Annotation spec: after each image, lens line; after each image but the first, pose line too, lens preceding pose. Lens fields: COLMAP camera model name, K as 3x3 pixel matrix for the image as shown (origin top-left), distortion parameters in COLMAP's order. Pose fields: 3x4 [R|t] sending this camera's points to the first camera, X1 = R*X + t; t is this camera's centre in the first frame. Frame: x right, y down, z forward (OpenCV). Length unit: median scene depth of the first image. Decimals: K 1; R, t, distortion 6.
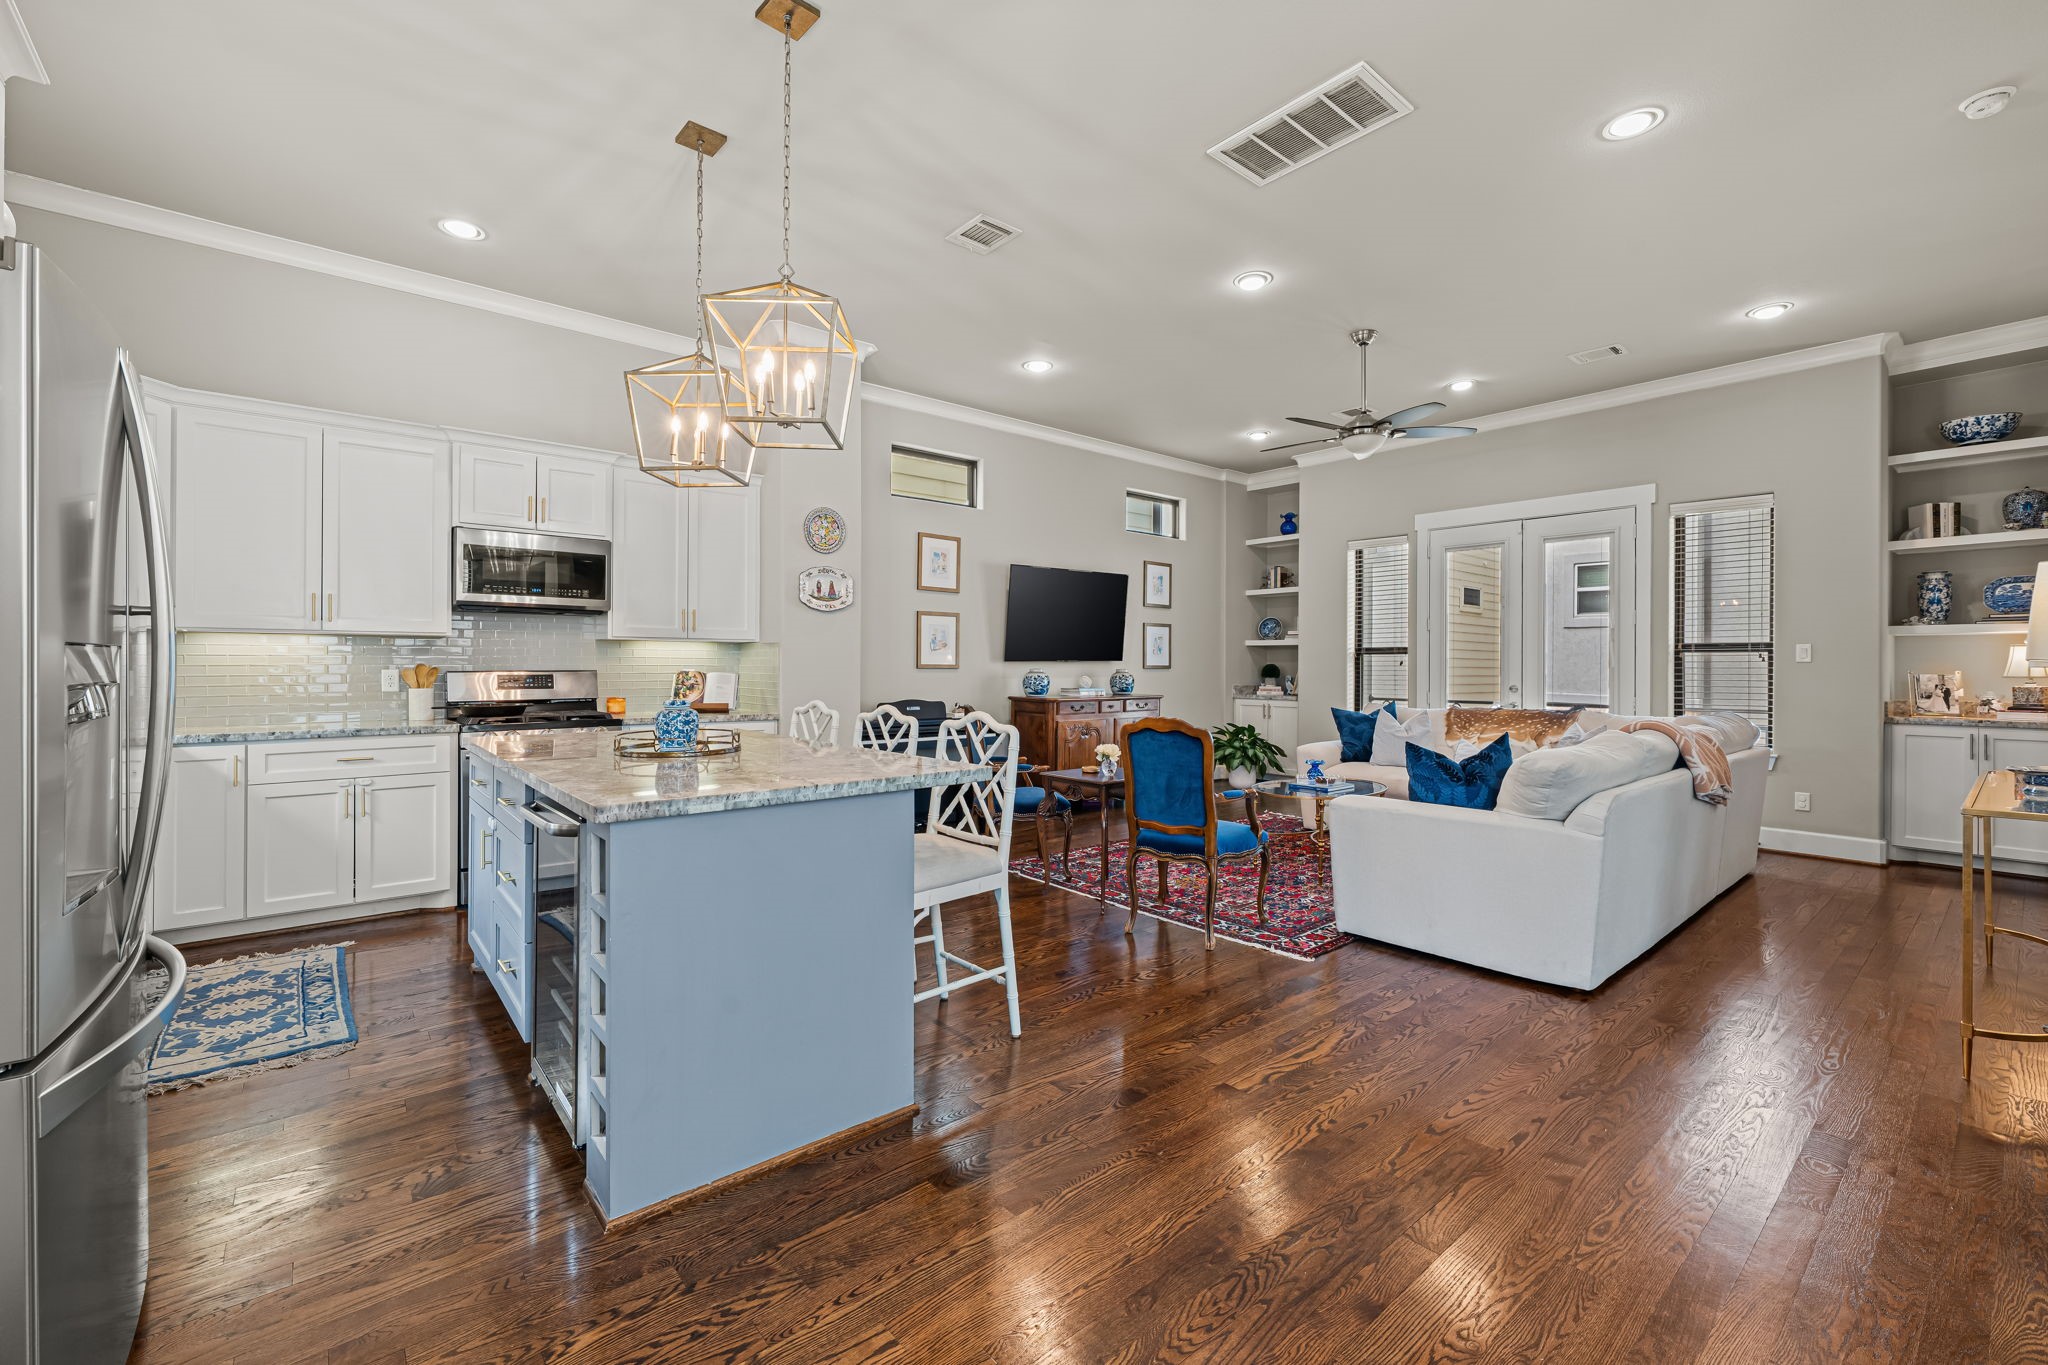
lens RADIAL K [[852.8, 0, 1024.5], [0, 852.8, 664.2], [0, 0, 1]] dist [0.000847, -0.000329]
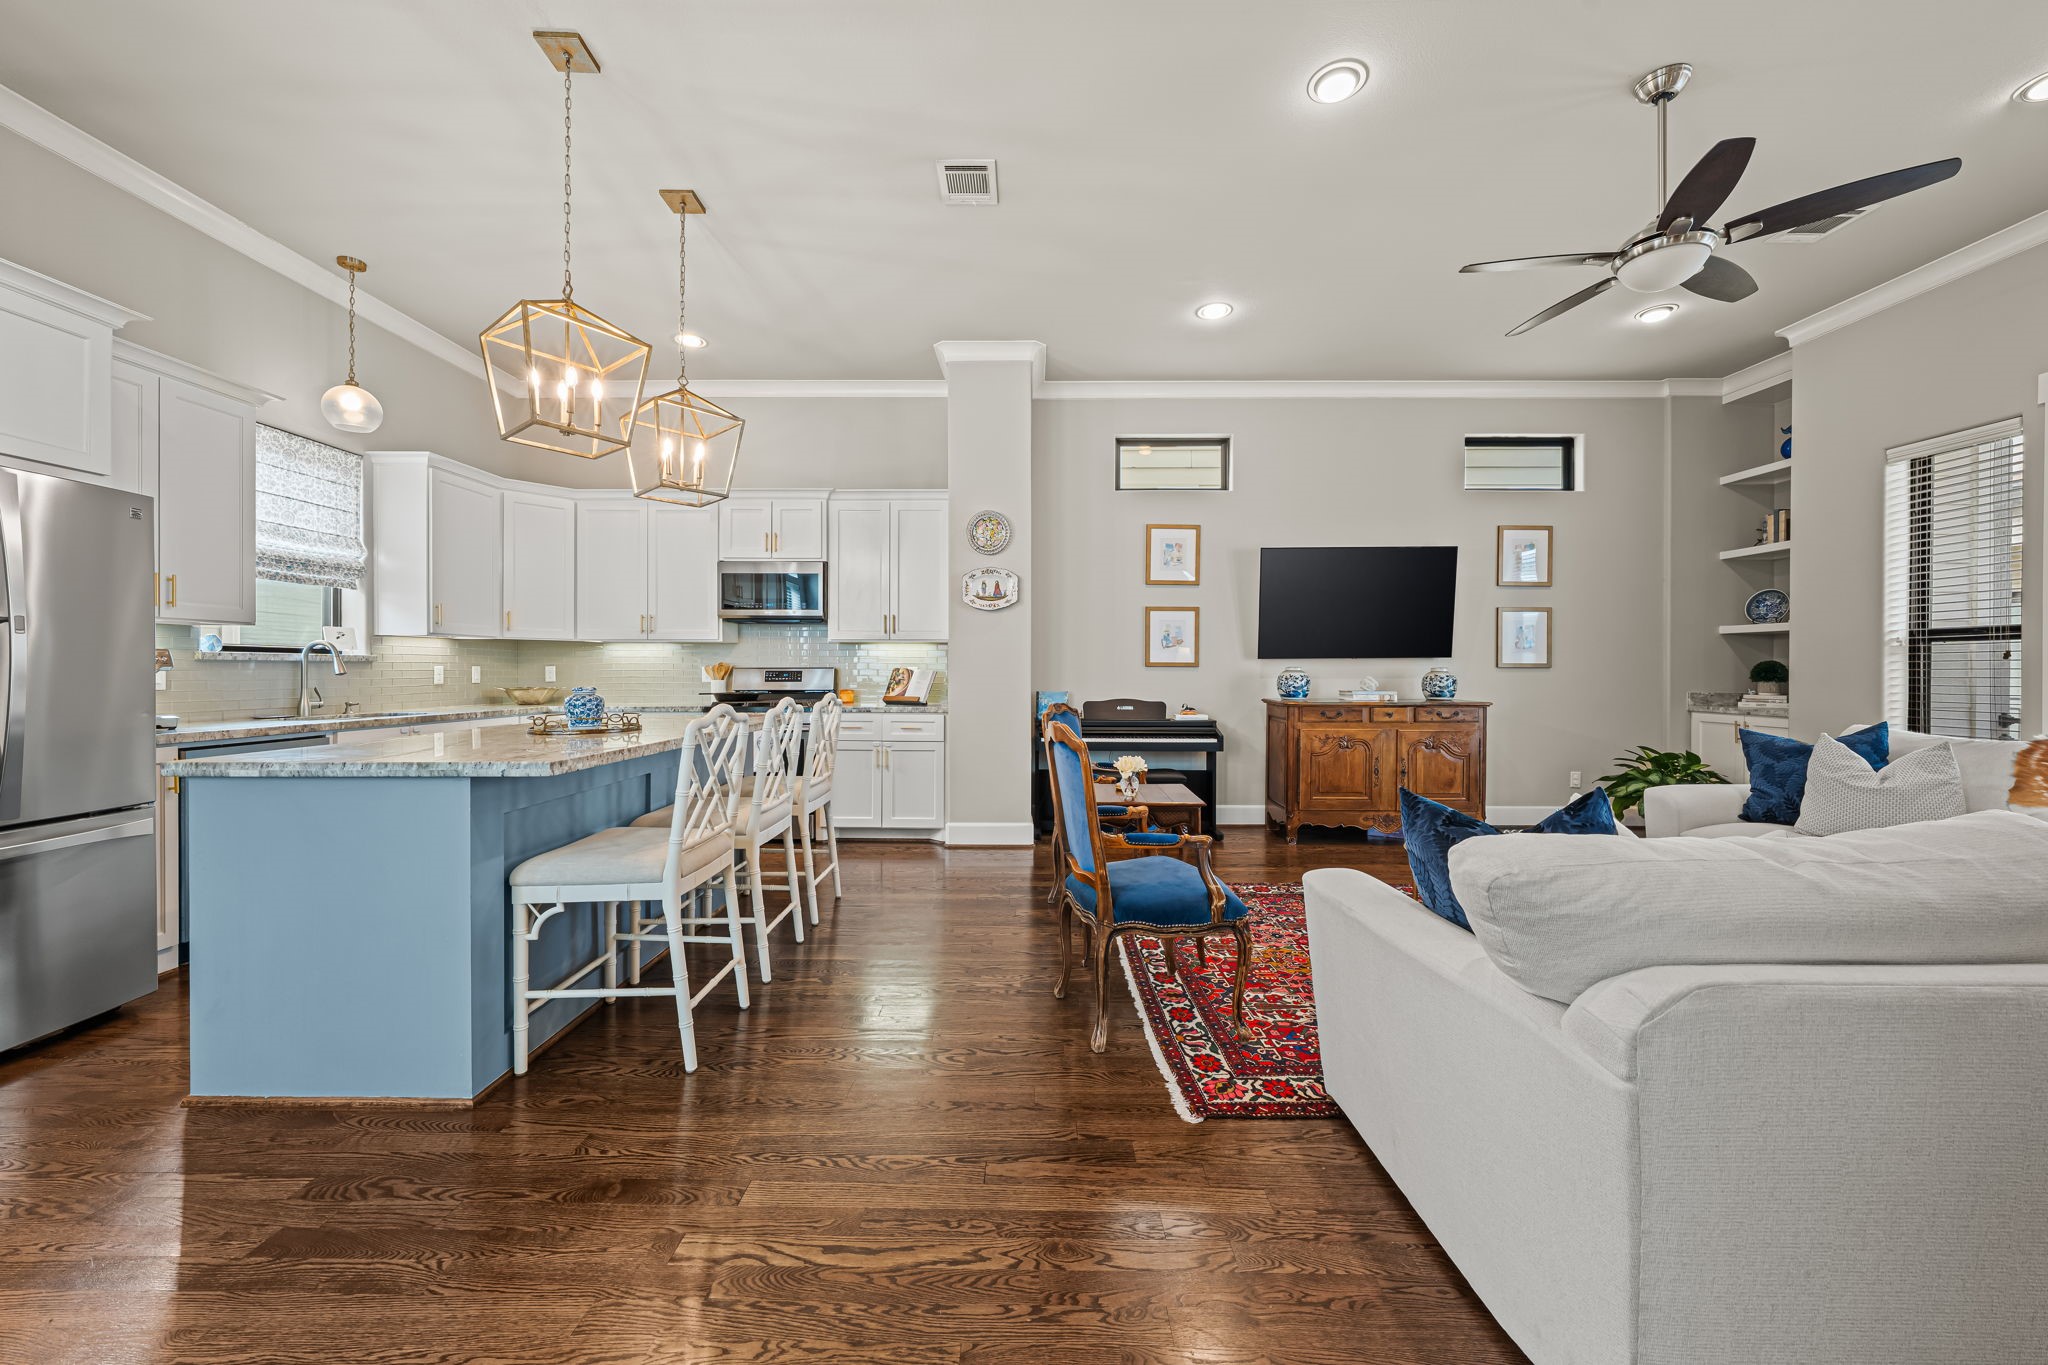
lens RADIAL K [[753.2, 0, 1020.9], [0, 753.2, 673.4], [0, 0, 1]] dist [-0.001802, 0.000011]
pose [[0.760084, 0.001569, -0.649823, 0.397330], [0.001168, 0.999992, 0.003781, 0.011183], [0.649823, -0.003633, 0.760076, 0.331335]]
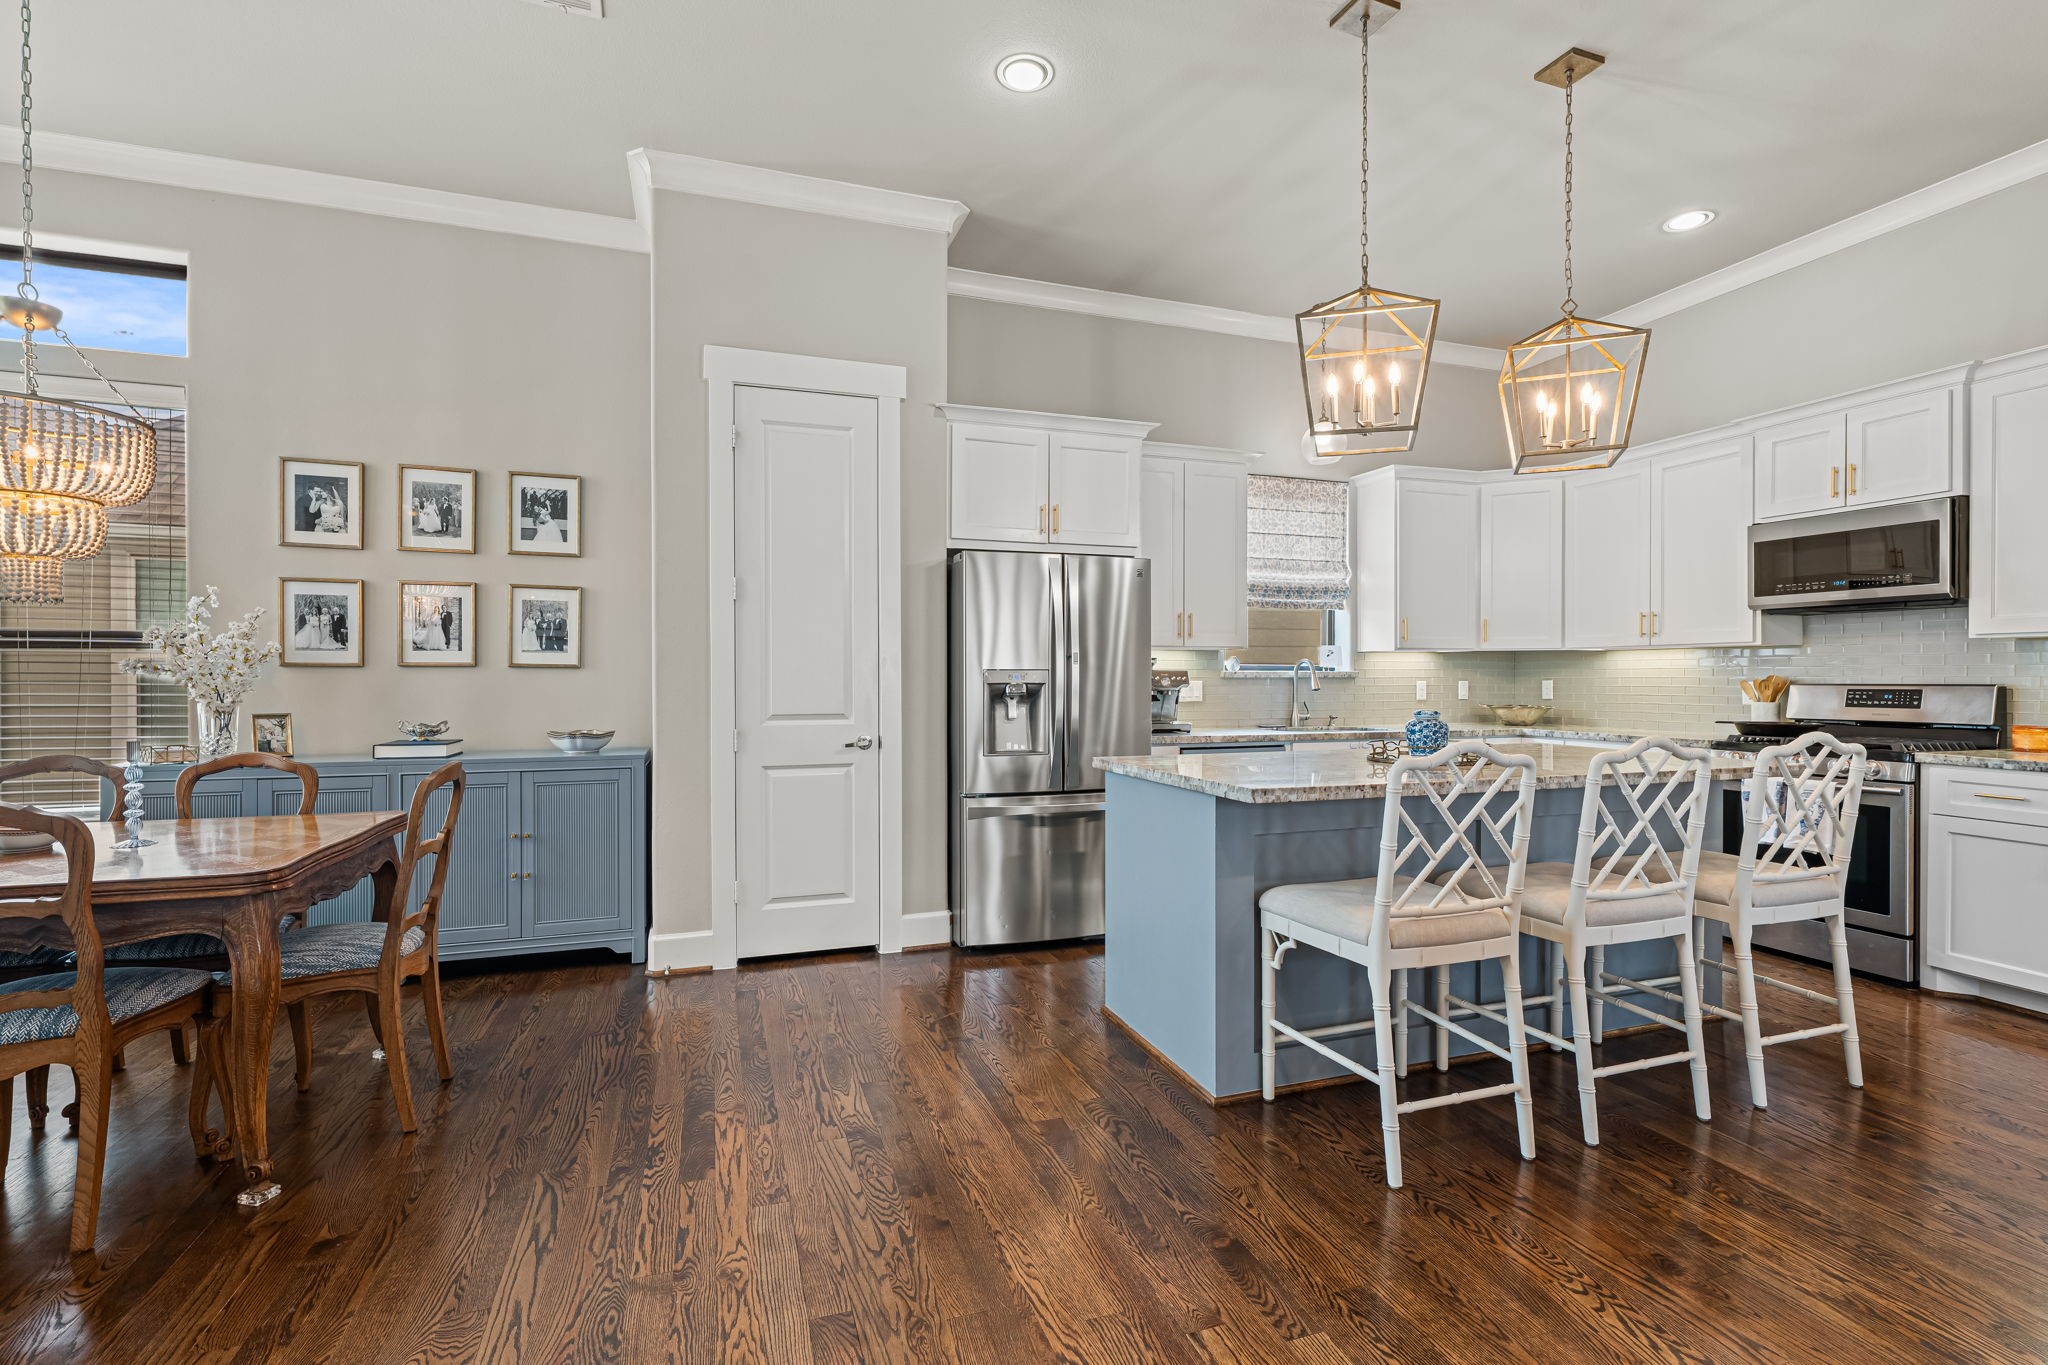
lens RADIAL K [[911.0, 0, 1020.0], [0, 911.0, 681.6], [0, 0, 1]] dist [0.001280, 0.000351]
pose [[-0.359684, 0.002575, -0.933071, 0.433614], [0.000458, 0.999997, 0.002583, 0.002498], [0.933074, 0.000502, -0.359684, 0.515531]]
